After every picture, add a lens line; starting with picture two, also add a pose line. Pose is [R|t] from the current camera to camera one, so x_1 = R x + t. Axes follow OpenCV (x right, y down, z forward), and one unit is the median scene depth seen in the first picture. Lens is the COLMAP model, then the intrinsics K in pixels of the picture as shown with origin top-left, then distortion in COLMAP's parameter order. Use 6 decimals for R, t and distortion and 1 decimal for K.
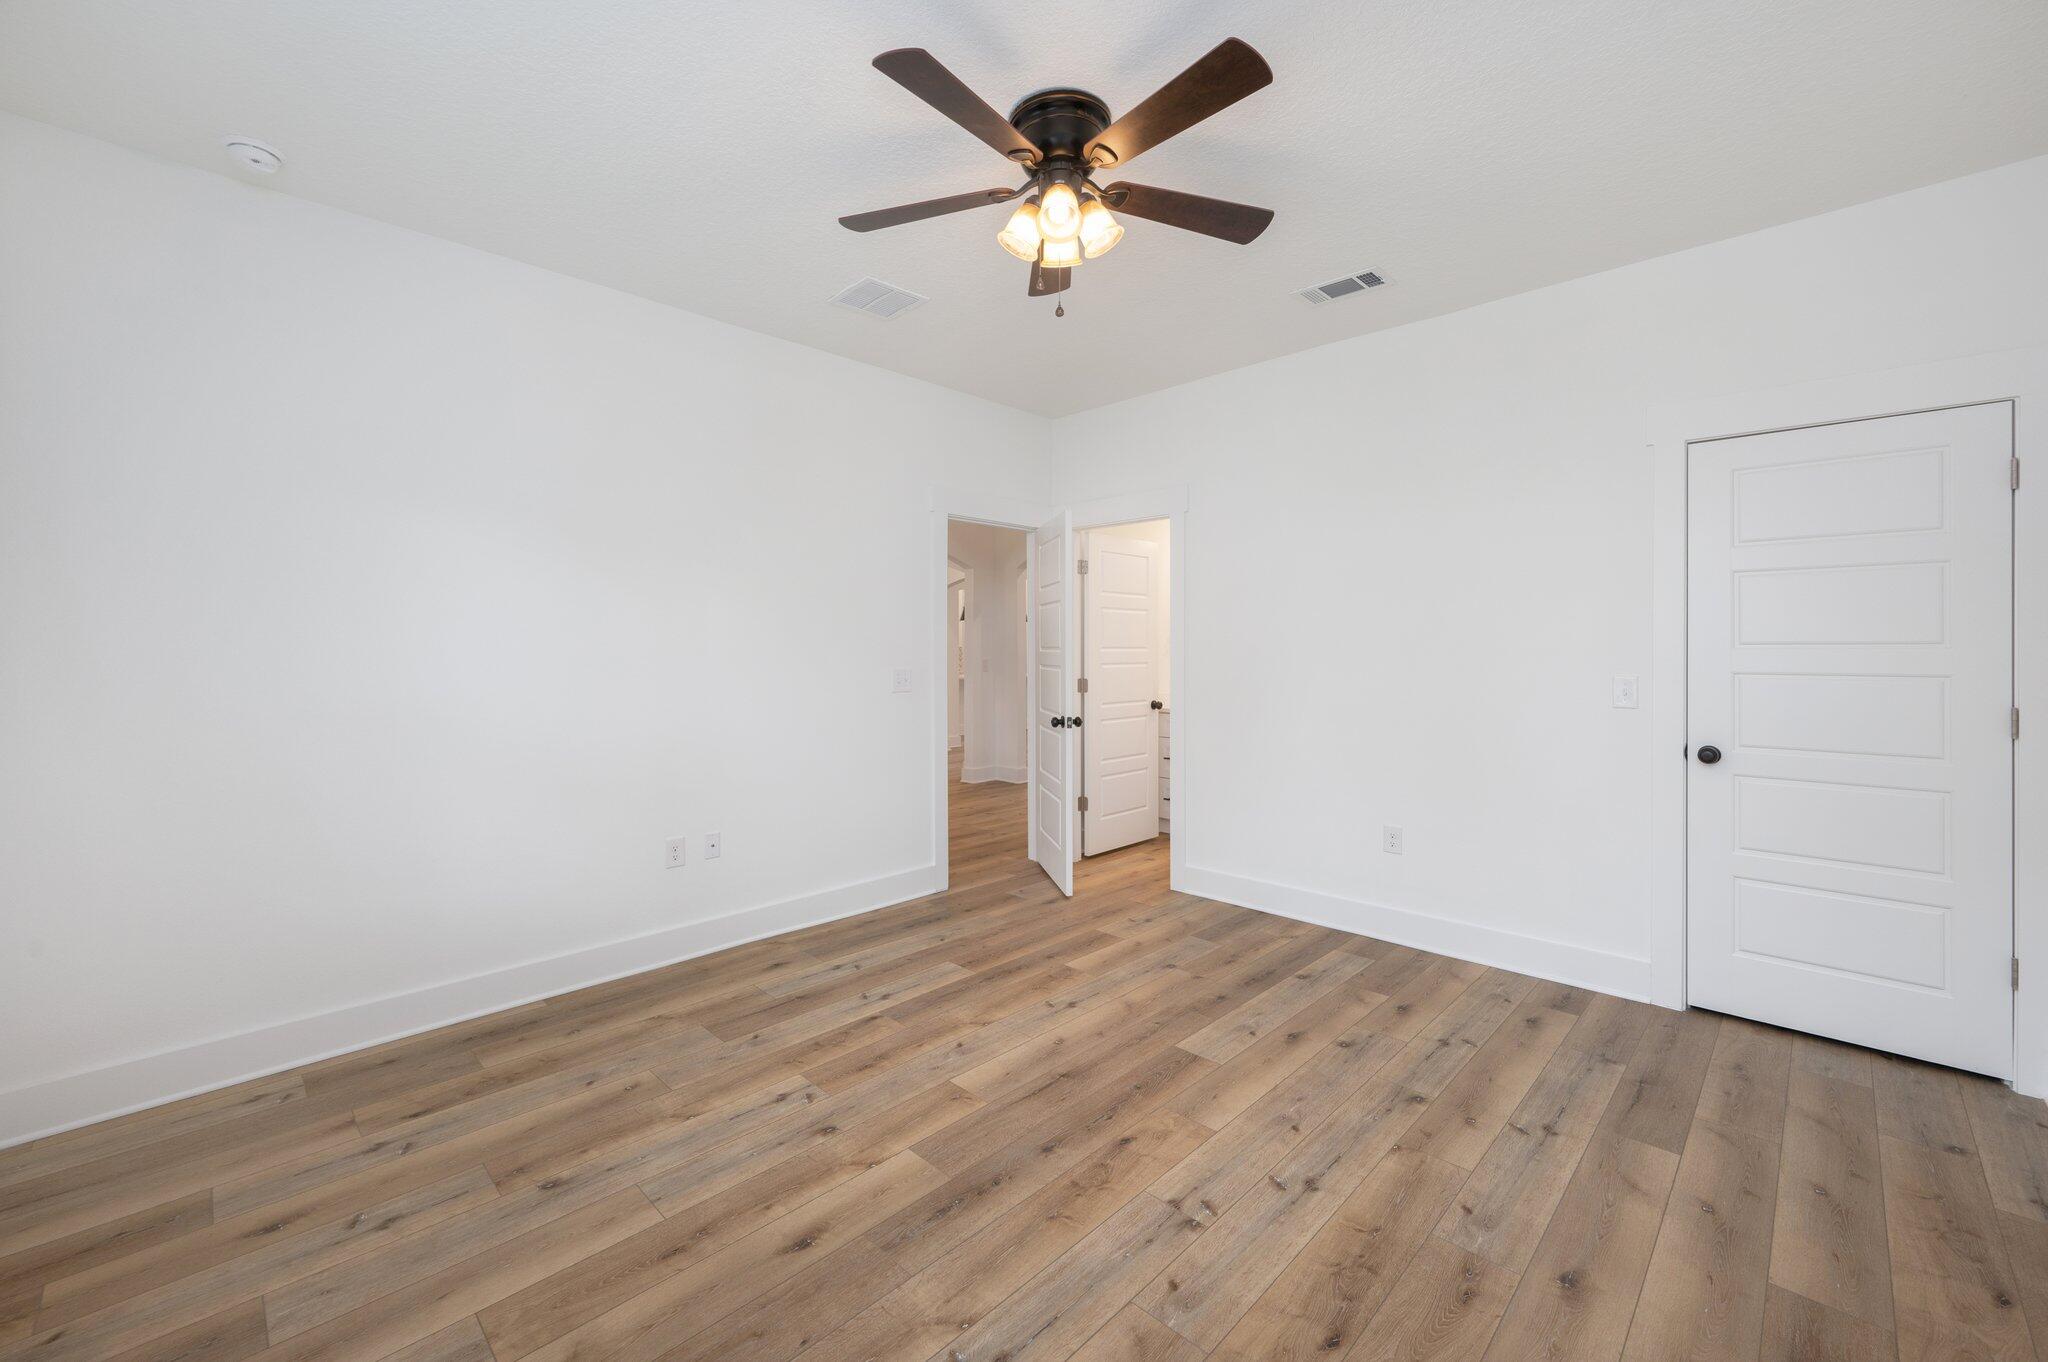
lens RADIAL K [[814.3, 0, 1022.7], [0, 814.3, 668.8], [0, 0, 1]] dist [-0.001014, -0.000219]
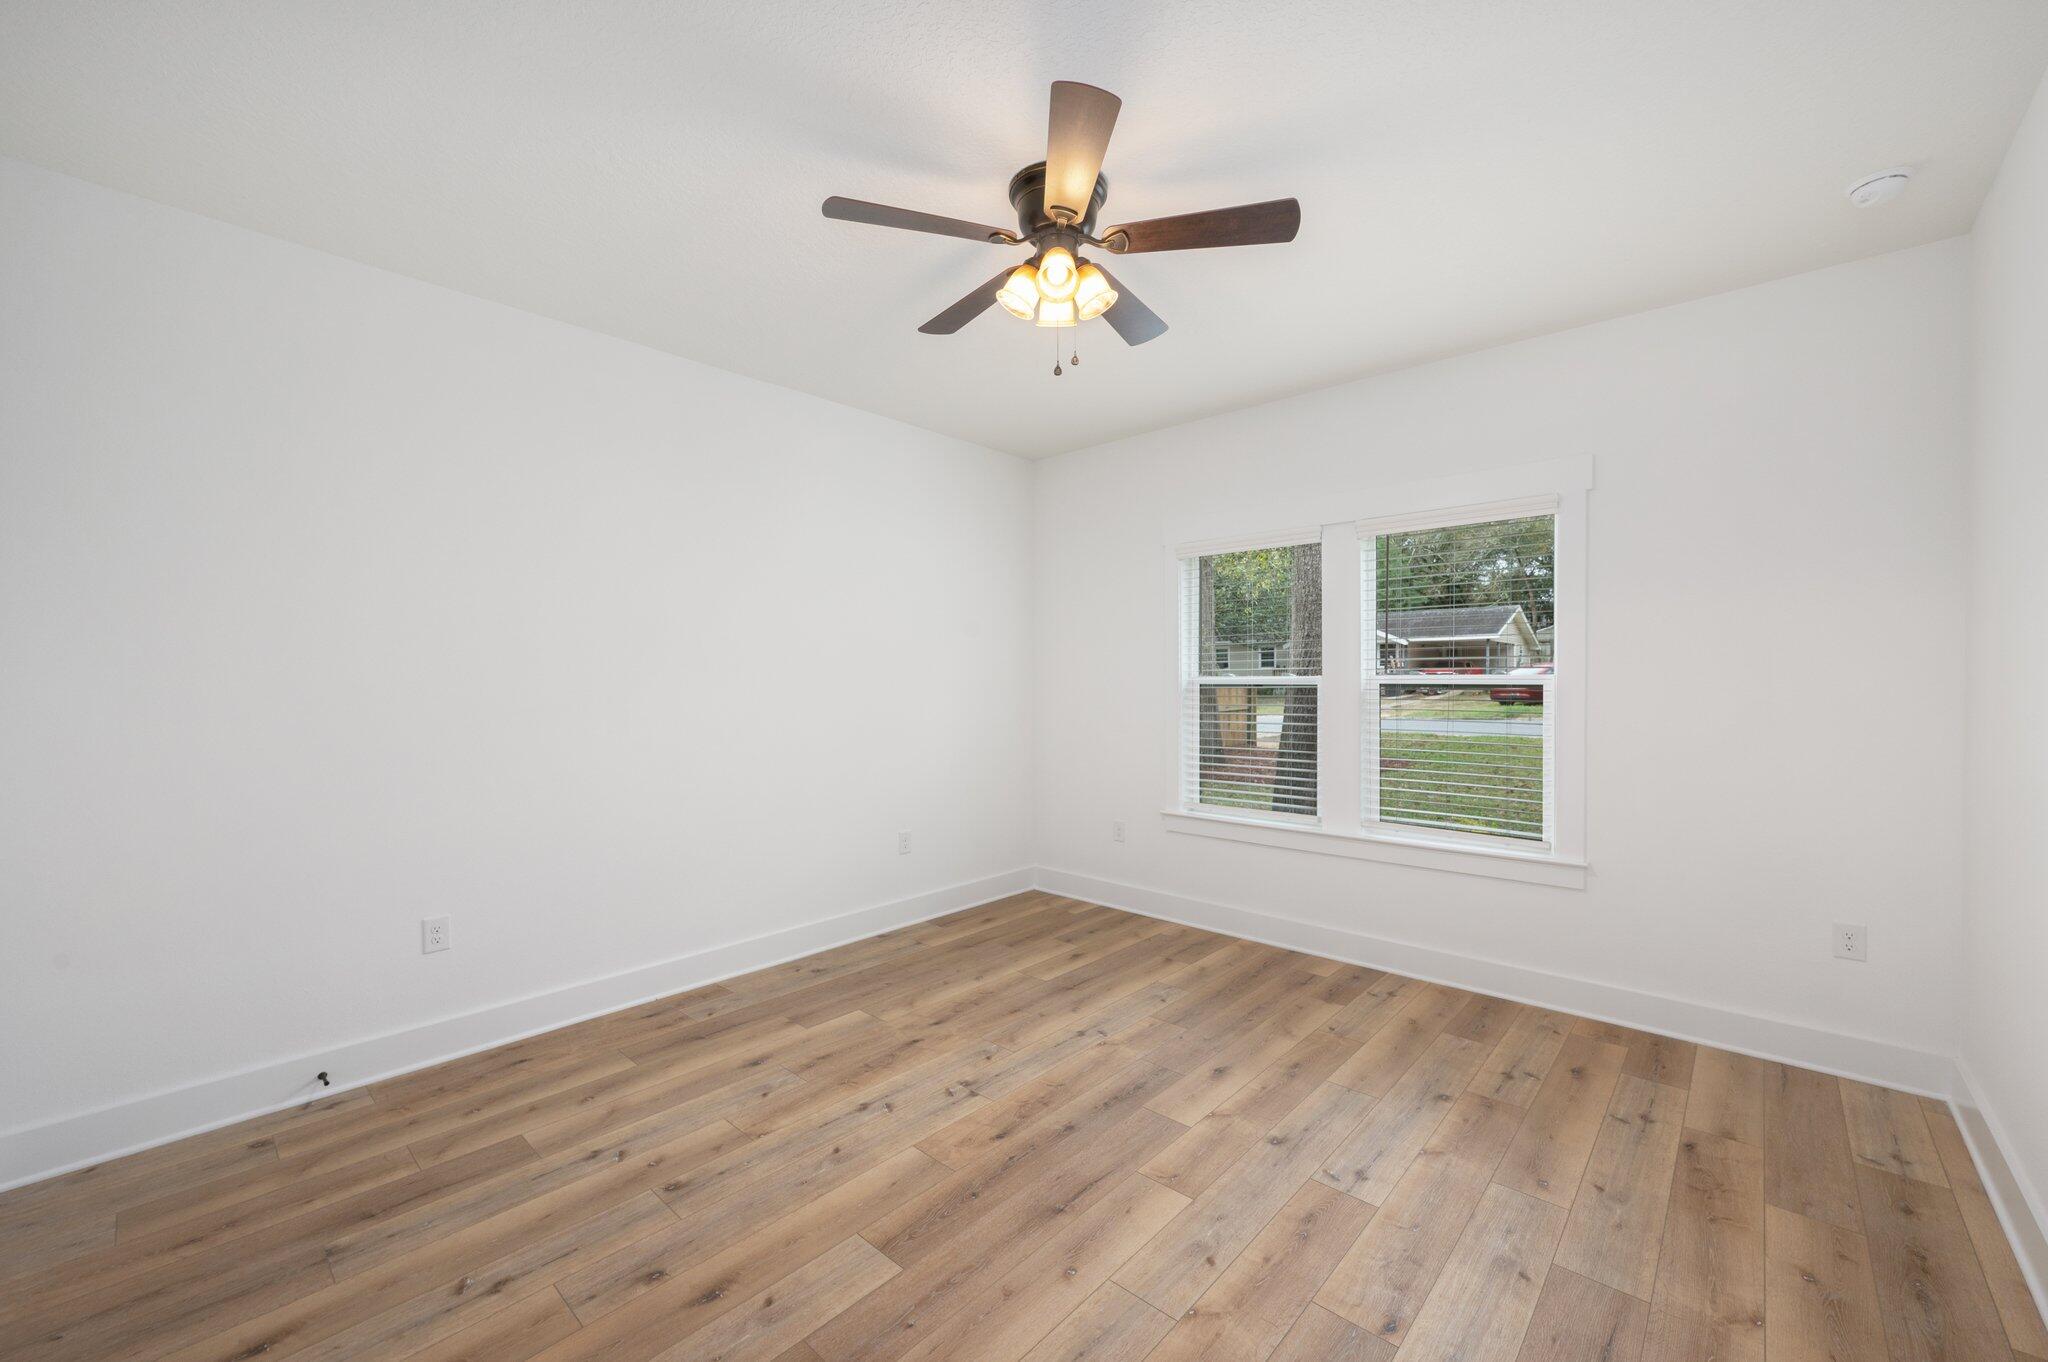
lens RADIAL K [[814.3, 0, 1022.7], [0, 814.3, 668.8], [0, 0, 1]] dist [-0.001014, -0.000219]
pose [[-0.999236, 0.004317, -0.038842, 0.133094], [0.003832, 0.999914, 0.012576, -0.069384], [0.038893, 0.012418, -0.999166, 2.055654]]
